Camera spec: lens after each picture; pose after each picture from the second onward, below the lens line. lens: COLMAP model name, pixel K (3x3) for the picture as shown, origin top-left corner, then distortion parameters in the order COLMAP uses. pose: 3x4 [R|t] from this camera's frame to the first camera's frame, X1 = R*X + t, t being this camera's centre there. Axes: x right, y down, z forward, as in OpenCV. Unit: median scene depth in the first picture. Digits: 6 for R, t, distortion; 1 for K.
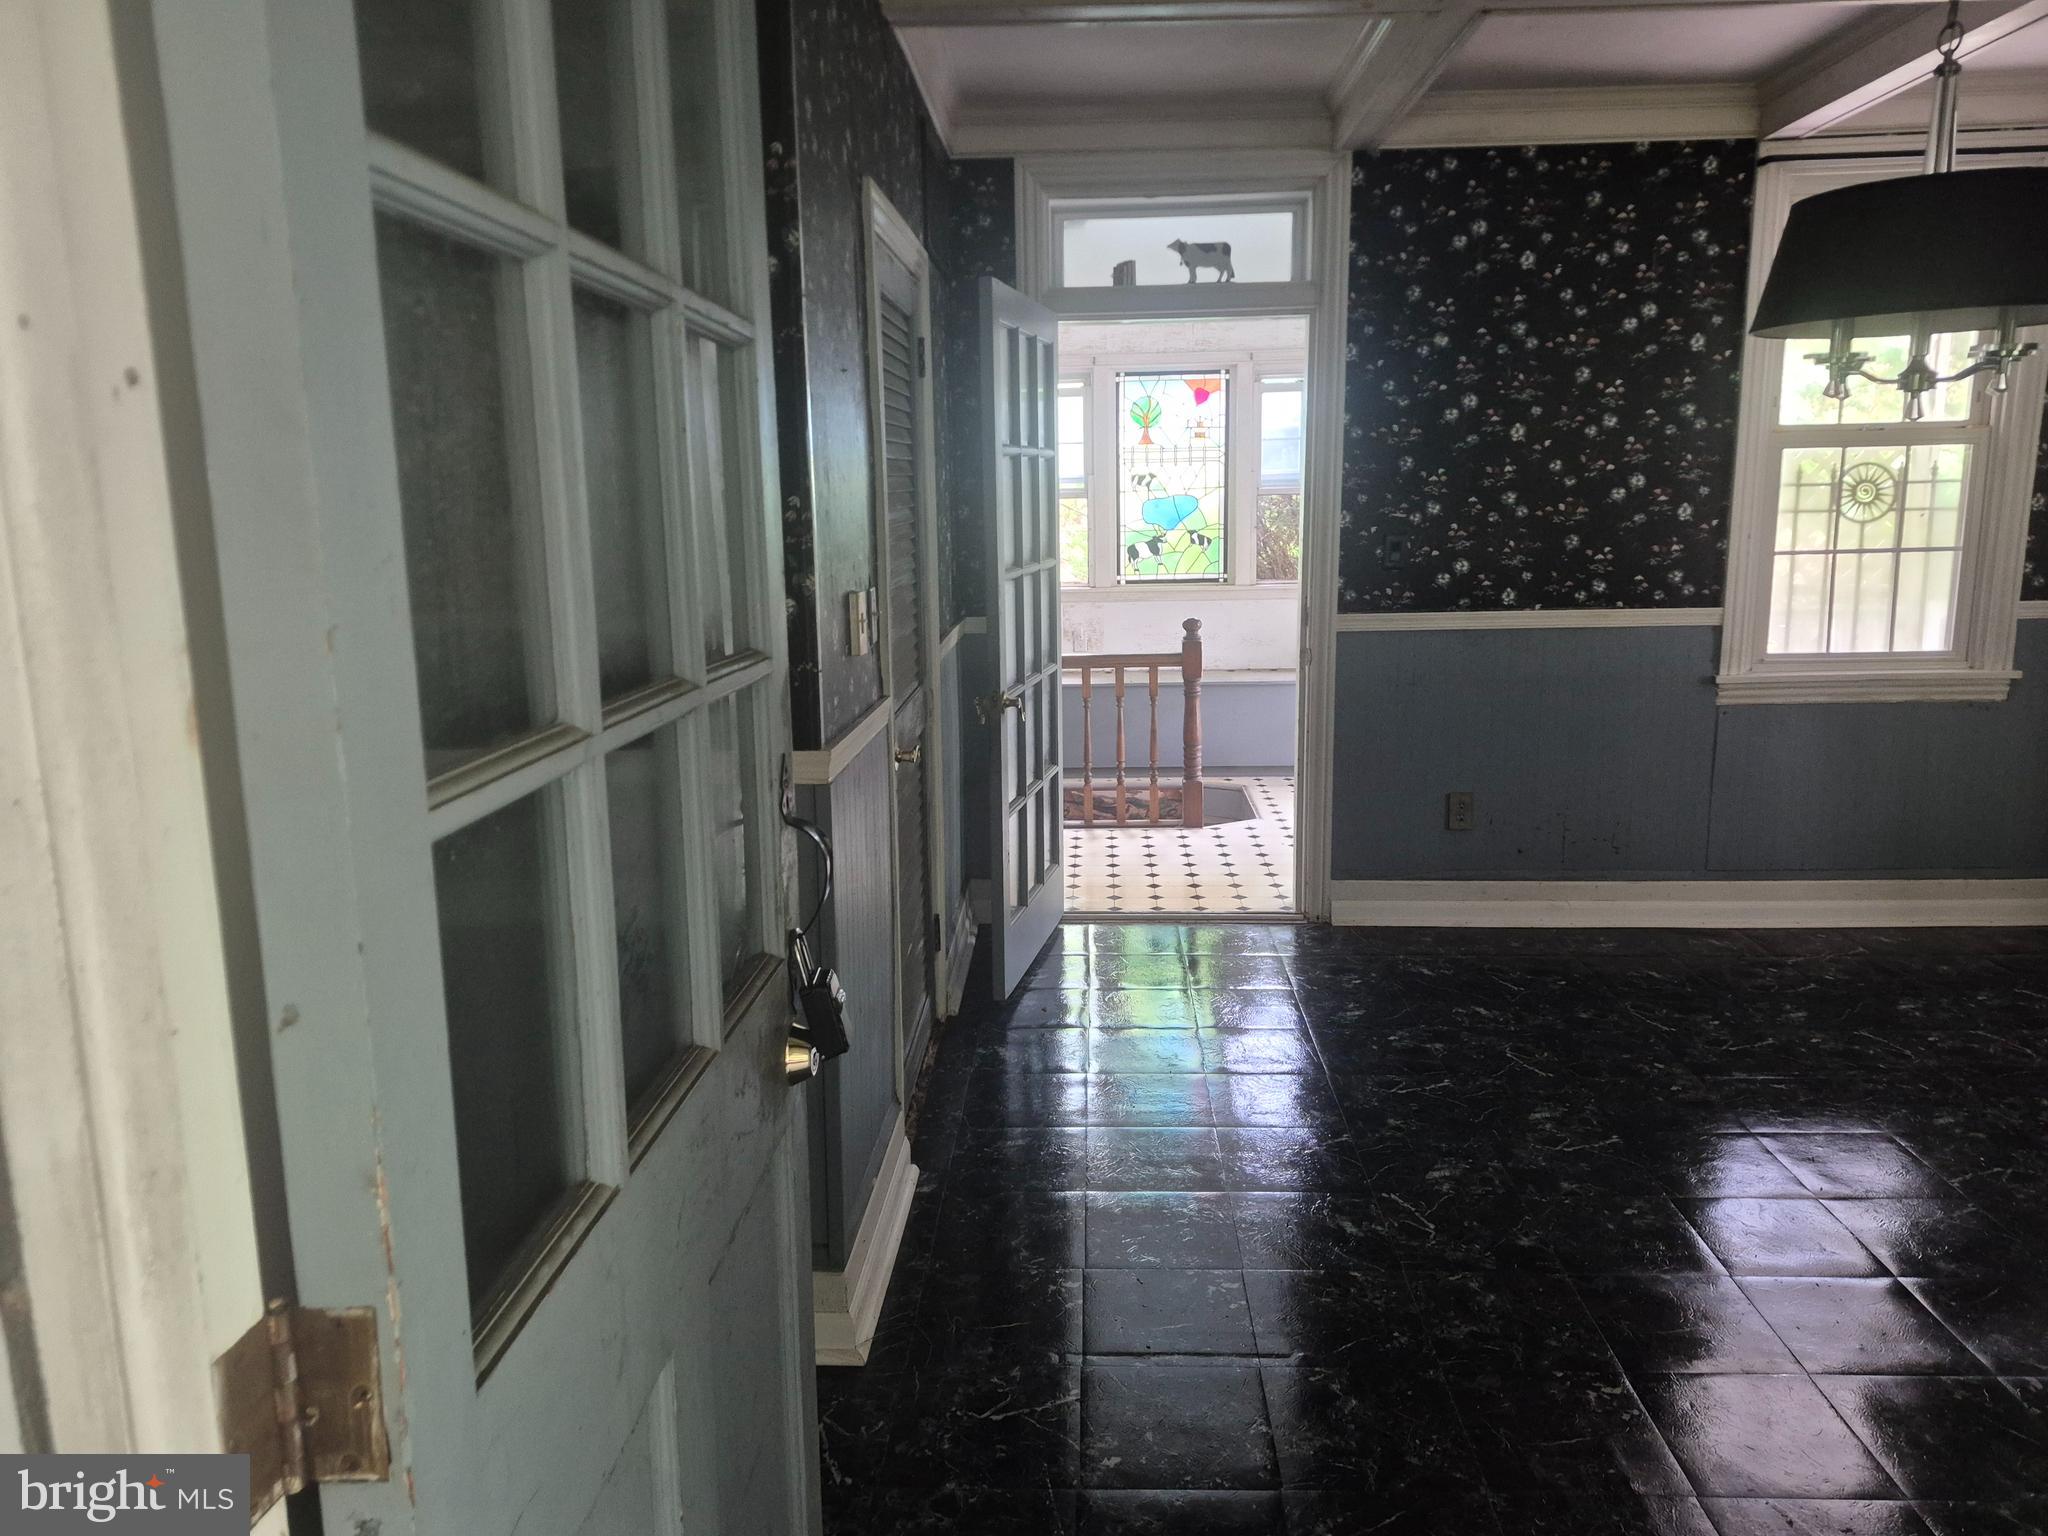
lens RADIAL K [[1423.7, 0, 1020.2], [0, 1423.7, 753.0], [0, 0, 1]] dist [0.061712, -0.045815]
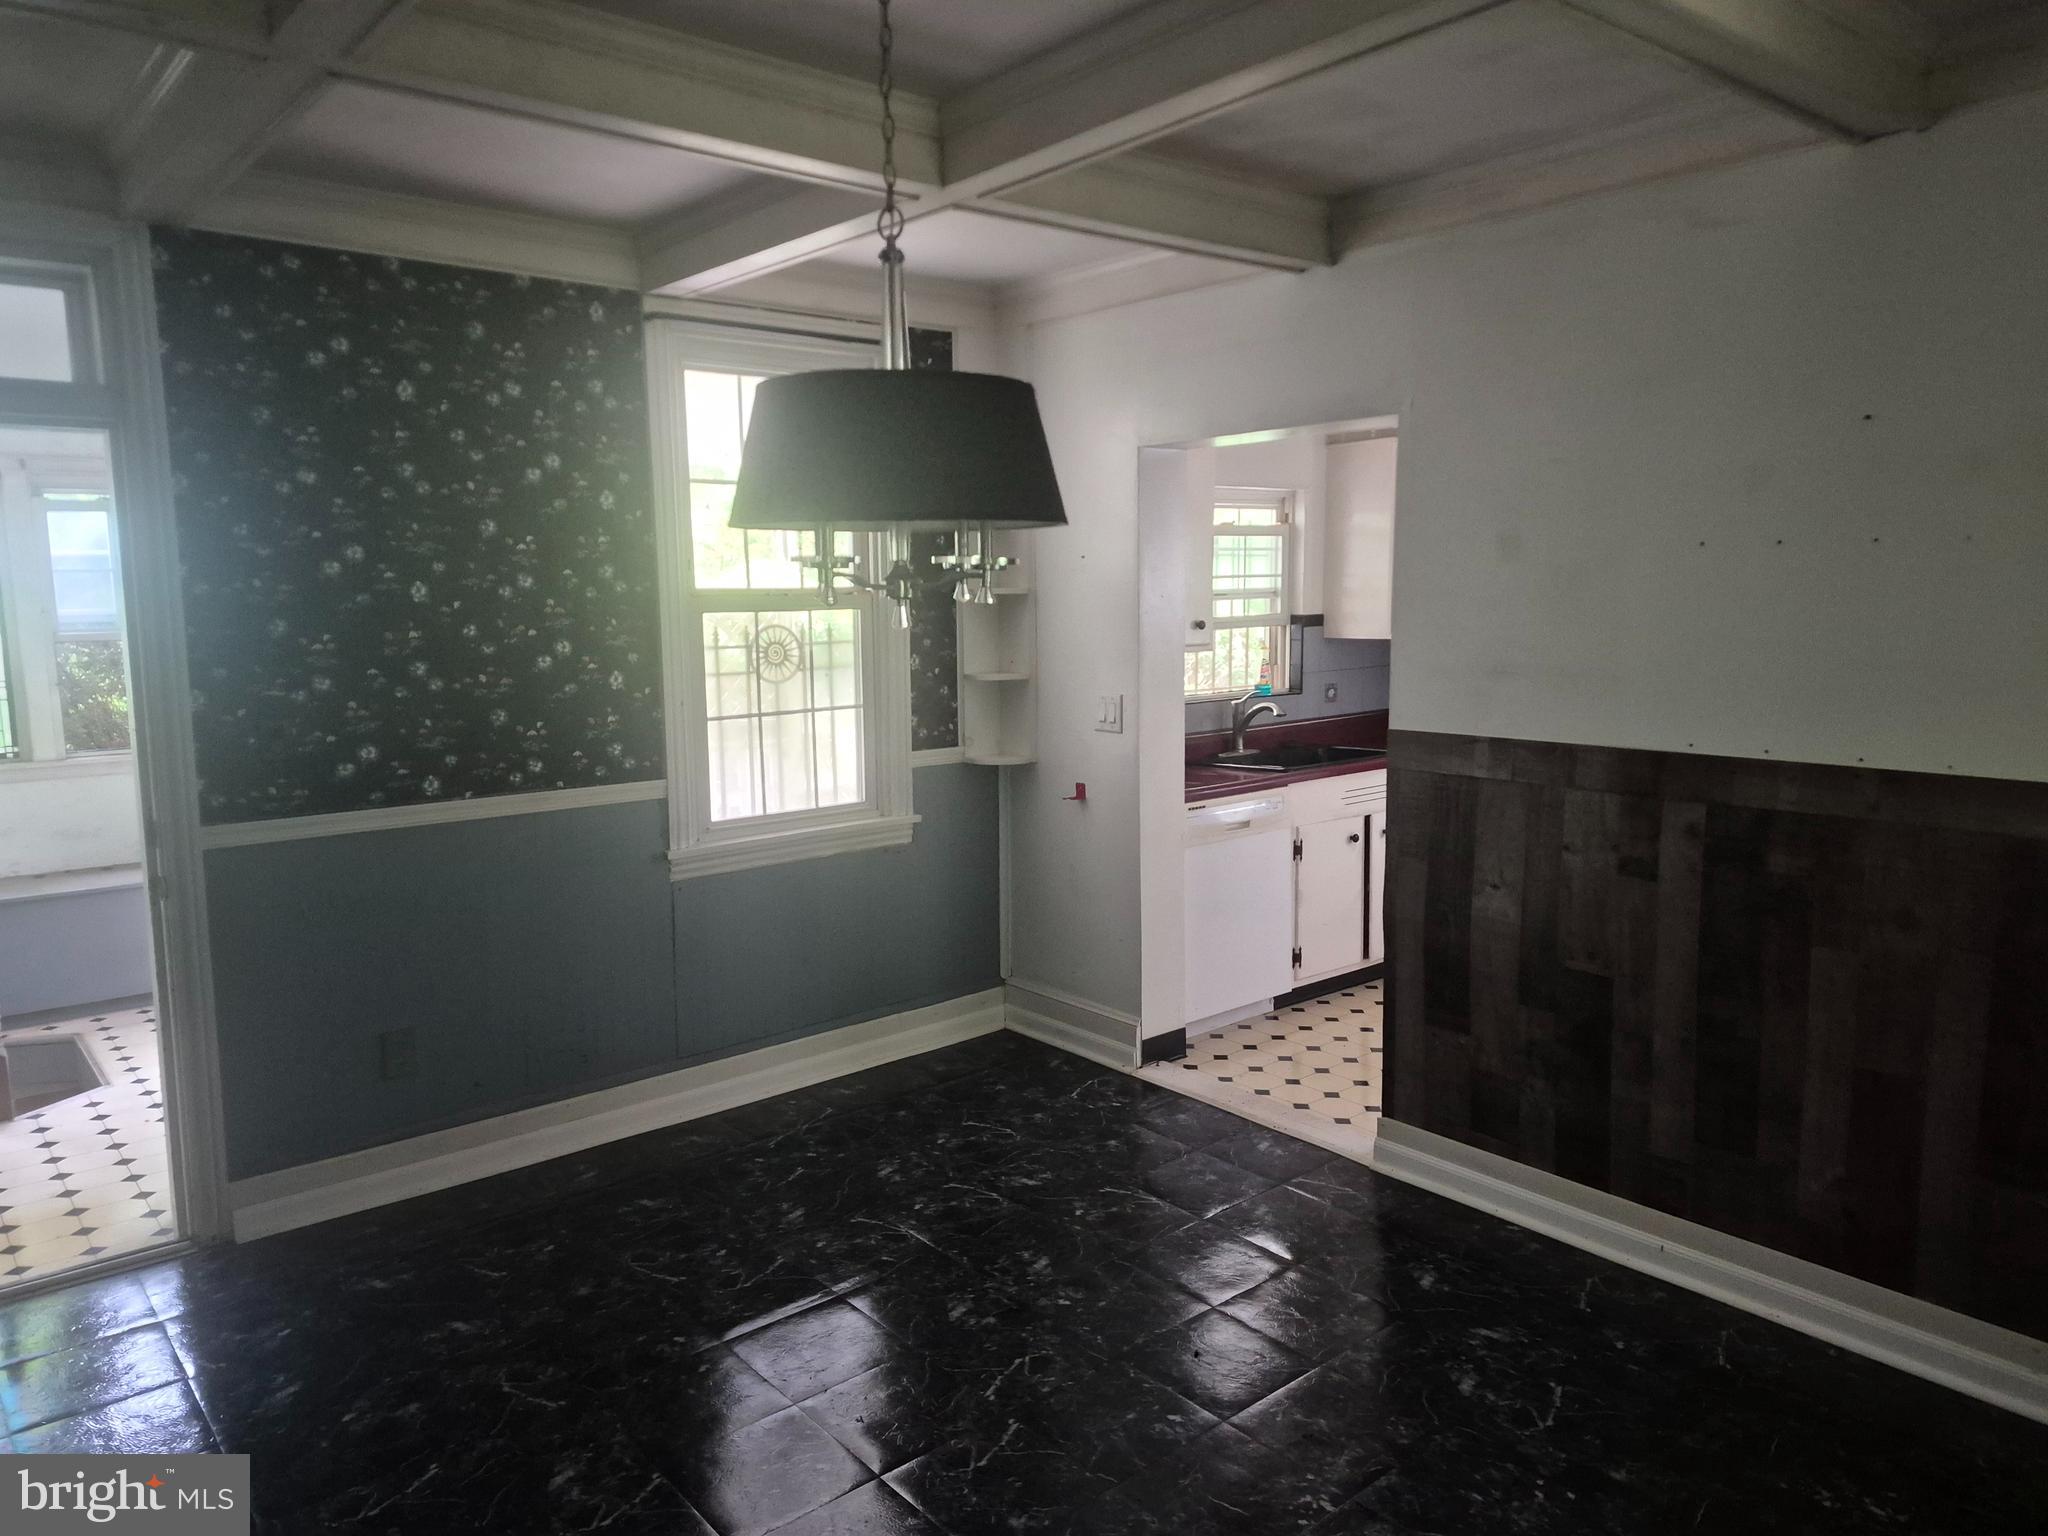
lens RADIAL K [[1423.7, 0, 1013.5], [0, 1423.7, 756.4], [0, 0, 1]] dist [0.061712, -0.045815]
pose [[0.737242, -0.076934, 0.671234, 0.032556], [0.124508, 0.991951, -0.023058, -0.065966], [-0.664057, 0.100573, 0.740887, 0.160834]]
